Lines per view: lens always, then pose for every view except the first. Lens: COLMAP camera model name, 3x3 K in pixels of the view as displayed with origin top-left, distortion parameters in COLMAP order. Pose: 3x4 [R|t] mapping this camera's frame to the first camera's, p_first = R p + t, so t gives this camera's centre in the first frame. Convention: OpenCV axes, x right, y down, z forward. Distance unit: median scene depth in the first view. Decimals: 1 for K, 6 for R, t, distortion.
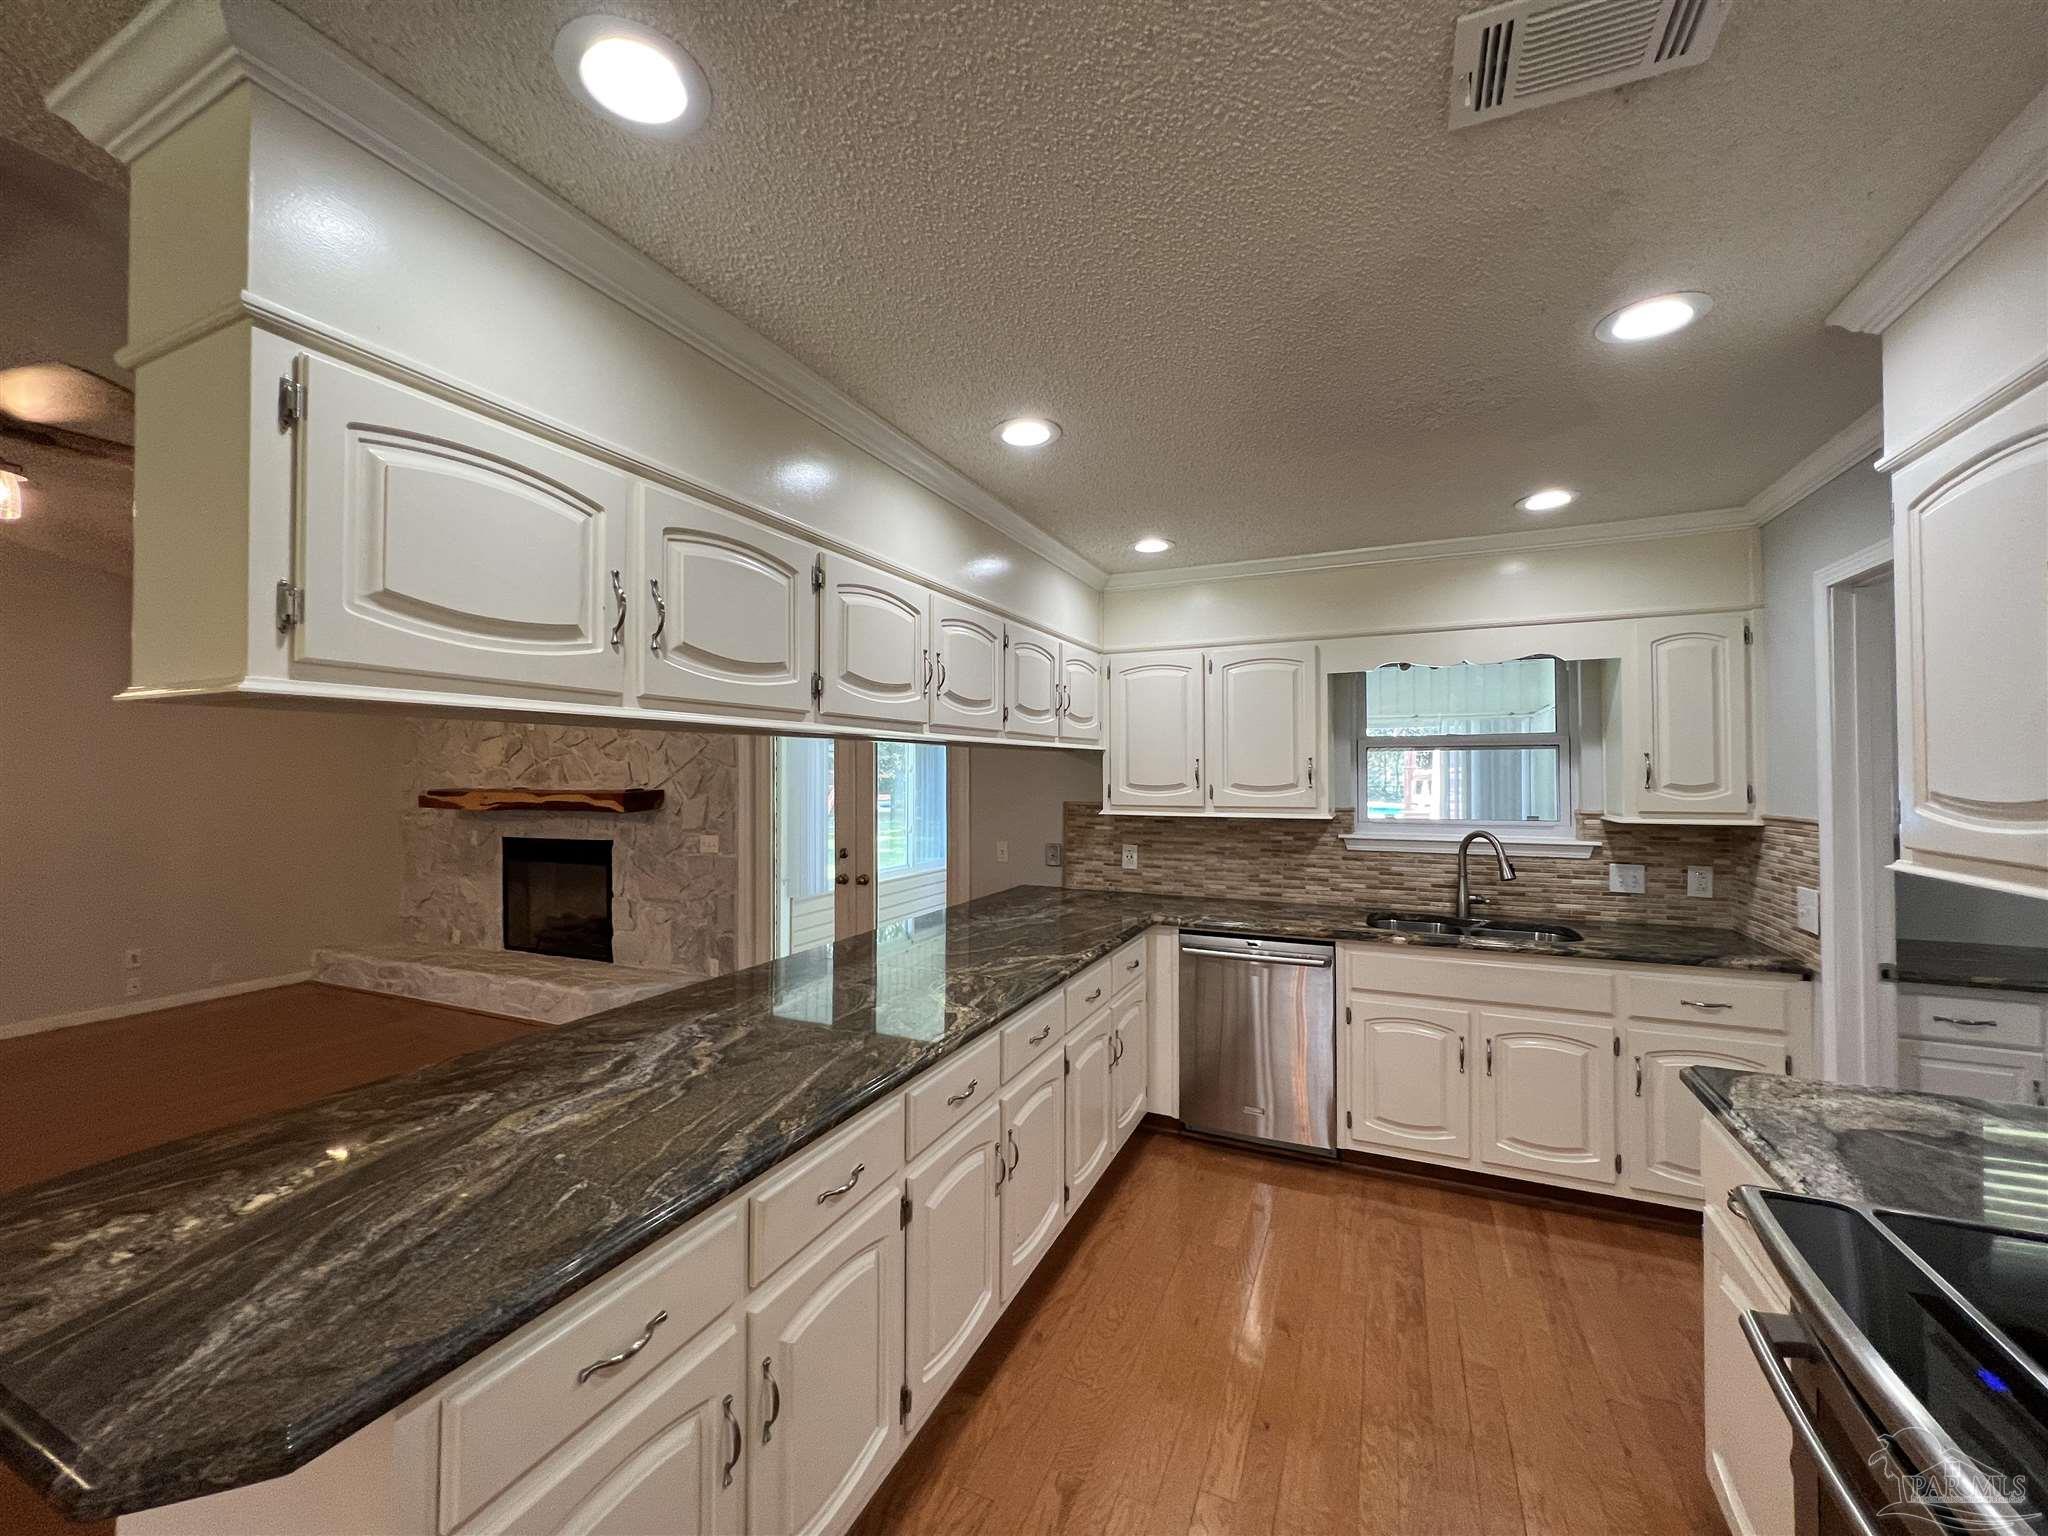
lens RADIAL K [[818.6, 0, 1017.1], [0, 818.6, 762.1], [0, 0, 1]] dist [-0.001549, 0.000655]
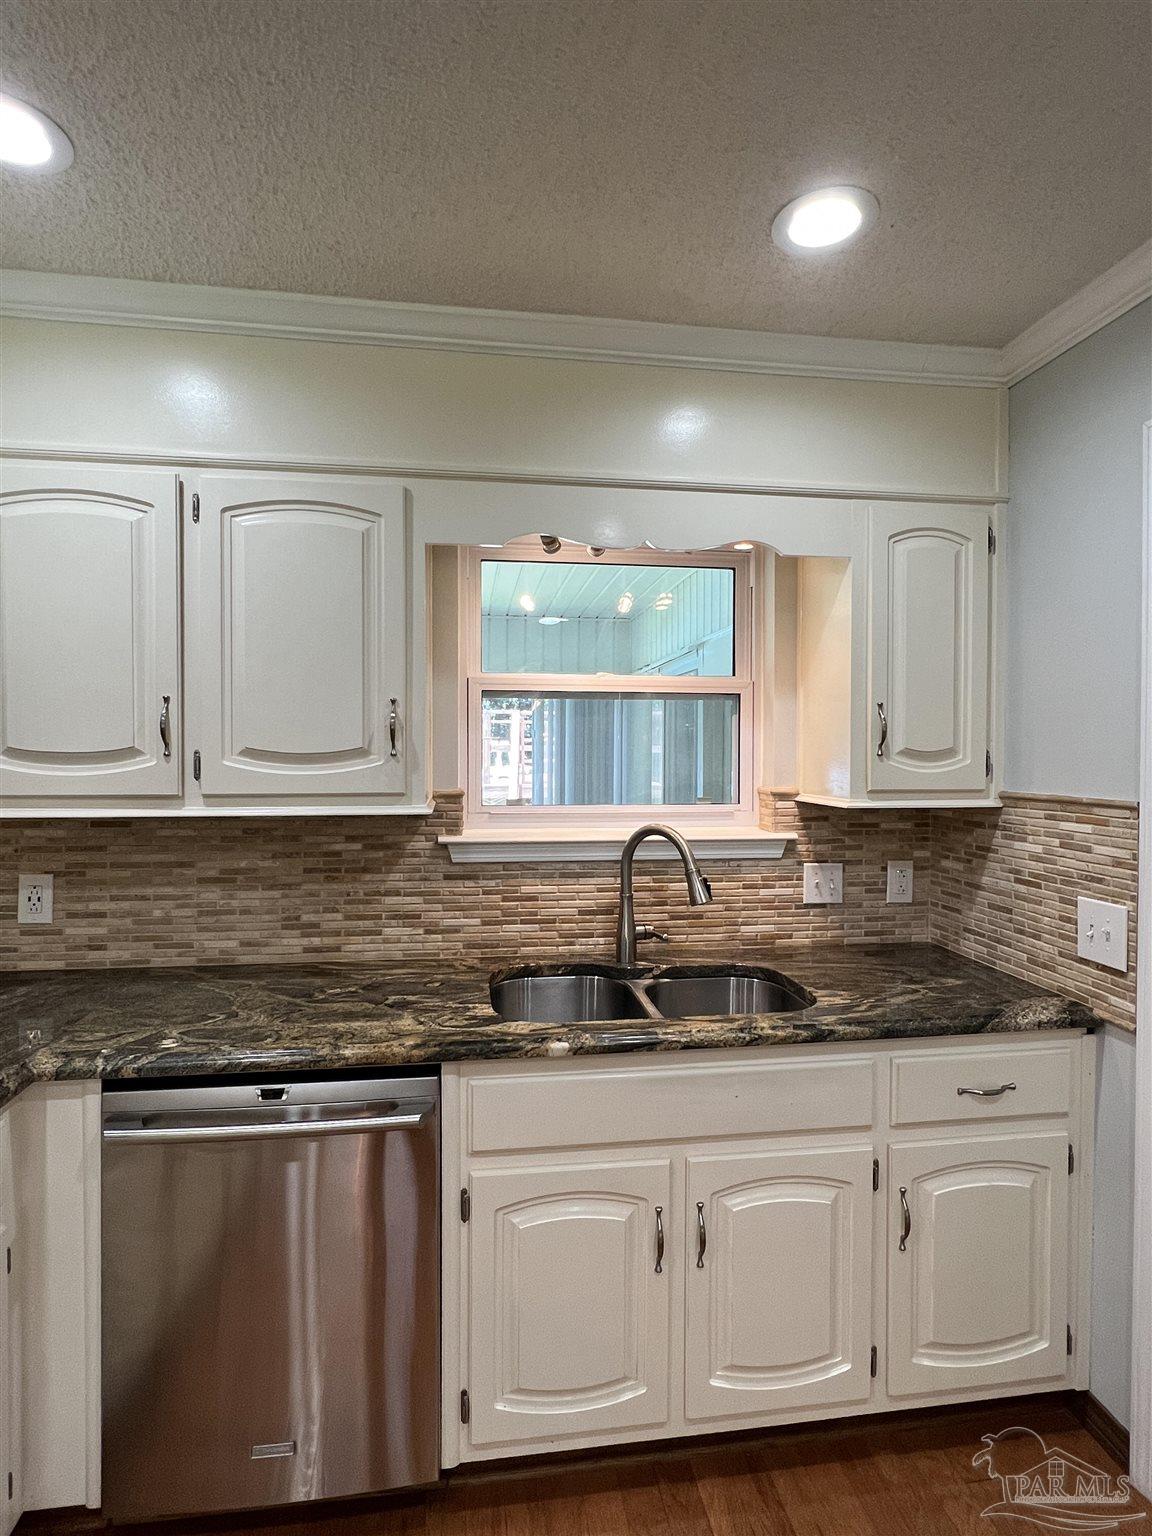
lens RADIAL K [[817.2, 0, 582.3], [0, 817.2, 762.9], [0, 0, 1]] dist [-0.005949, 0.004400]
pose [[0.836916, -0.005242, 0.547306, 0.162458], [-0.013143, 0.999473, 0.029671, 0.017488], [-0.547174, -0.032026, 0.836406, 0.464875]]
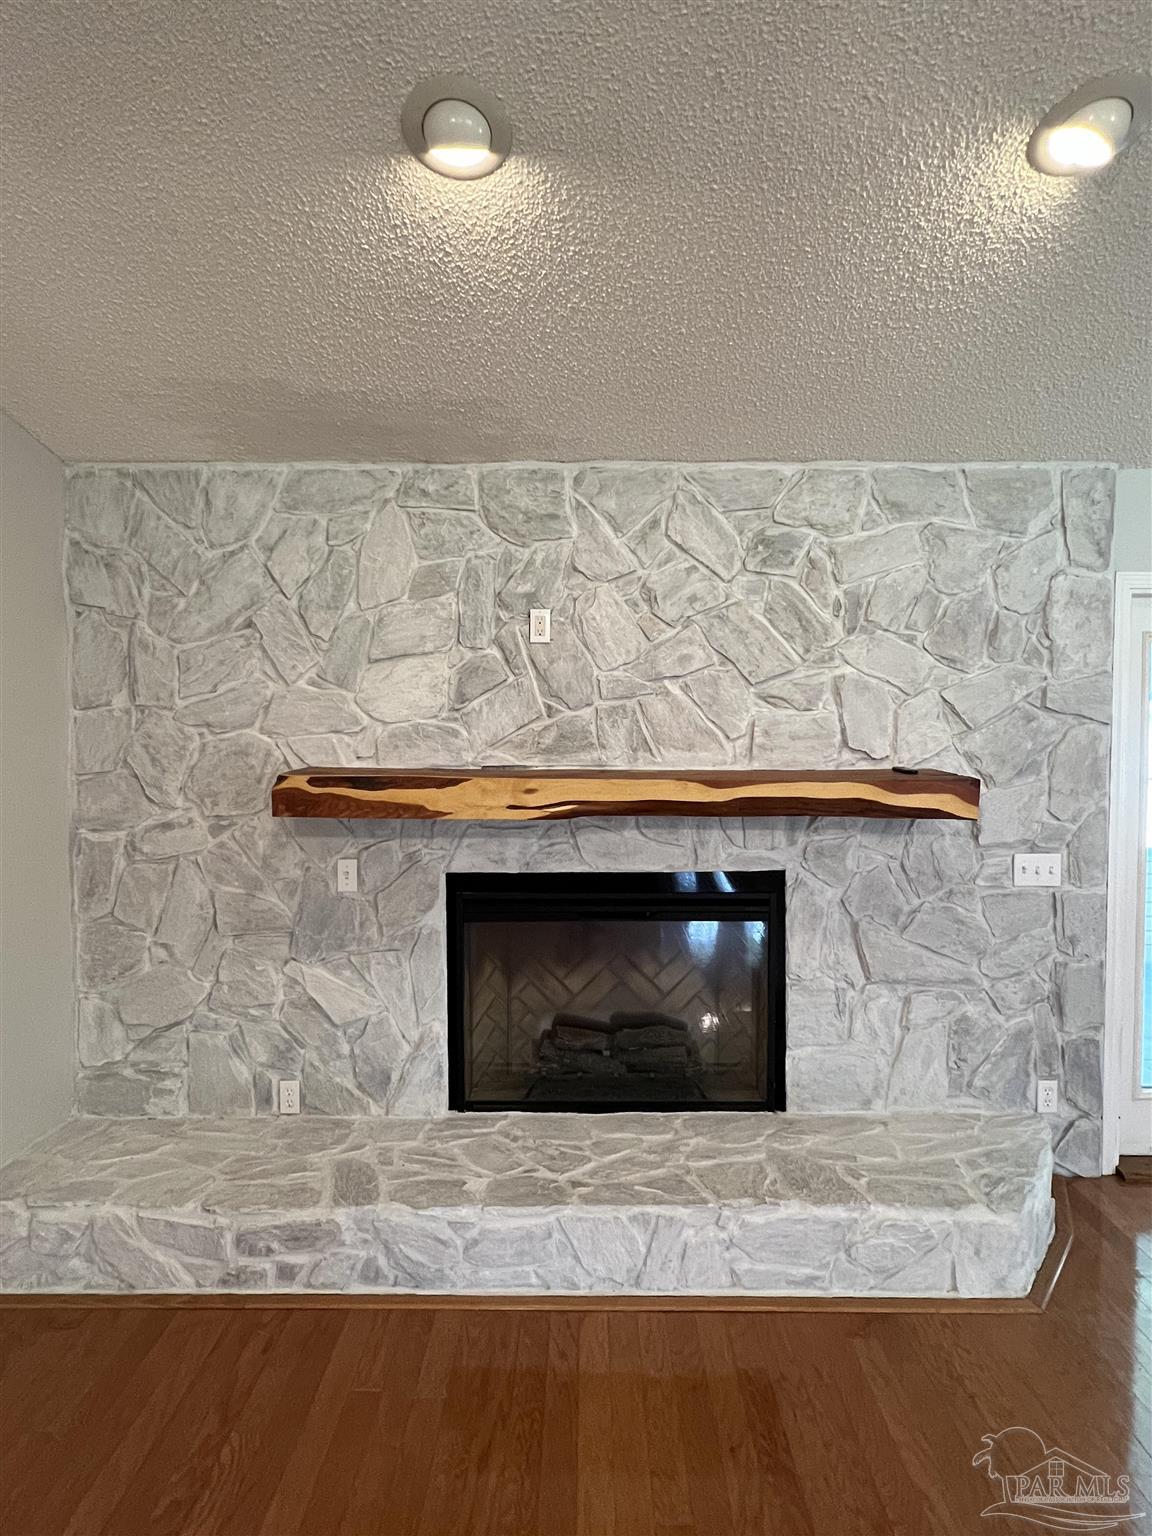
lens RADIAL K [[788.7, 0, 579.9], [0, 788.7, 757.6], [0, 0, 1]] dist [-0.001716, -0.000158]
pose [[0.911134, -0.006381, 0.412061, -1.240502], [-0.011560, 0.999091, 0.041034, 0.013507], [-0.411948, -0.042151, 0.910232, 0.948993]]
